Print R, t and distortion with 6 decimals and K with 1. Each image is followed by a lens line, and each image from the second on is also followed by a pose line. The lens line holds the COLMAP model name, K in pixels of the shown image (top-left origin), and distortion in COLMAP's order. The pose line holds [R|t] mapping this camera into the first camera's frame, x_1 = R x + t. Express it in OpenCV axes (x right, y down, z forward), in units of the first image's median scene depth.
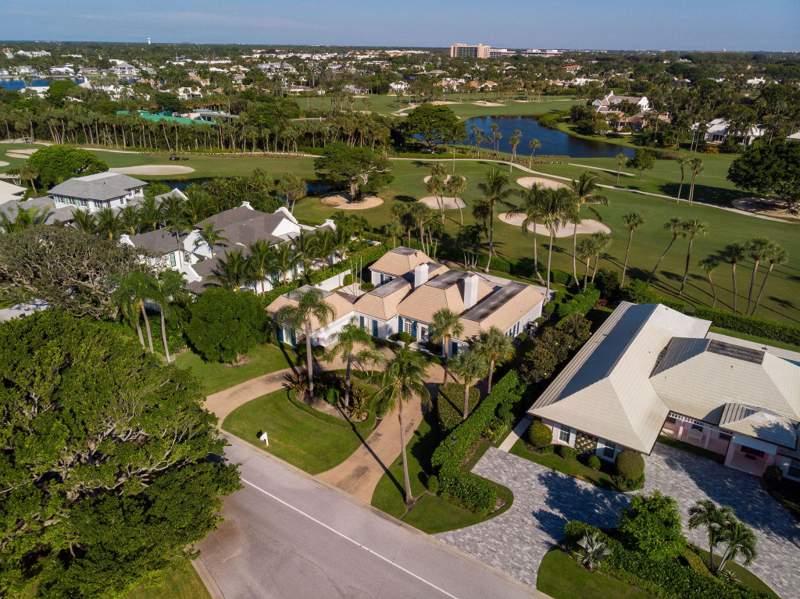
lens RADIAL K [[594.3, 0, 400.0], [0, 594.3, 299.5], [0, 0, 1]] dist [-0.002569, -0.001666]
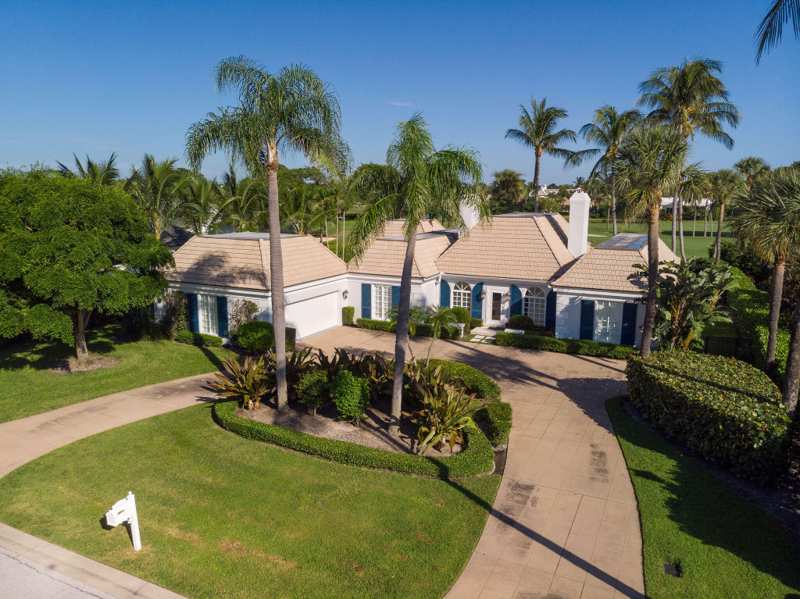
lens RADIAL K [[594.3, 0, 400.0], [0, 594.3, 299.5], [0, 0, 1]] dist [-0.002569, -0.001666]
pose [[0.989670, -0.026882, 0.140823, -0.120963], [0.056884, 0.975265, -0.213594, 0.169110], [-0.131598, 0.219398, 0.966719, 0.598833]]
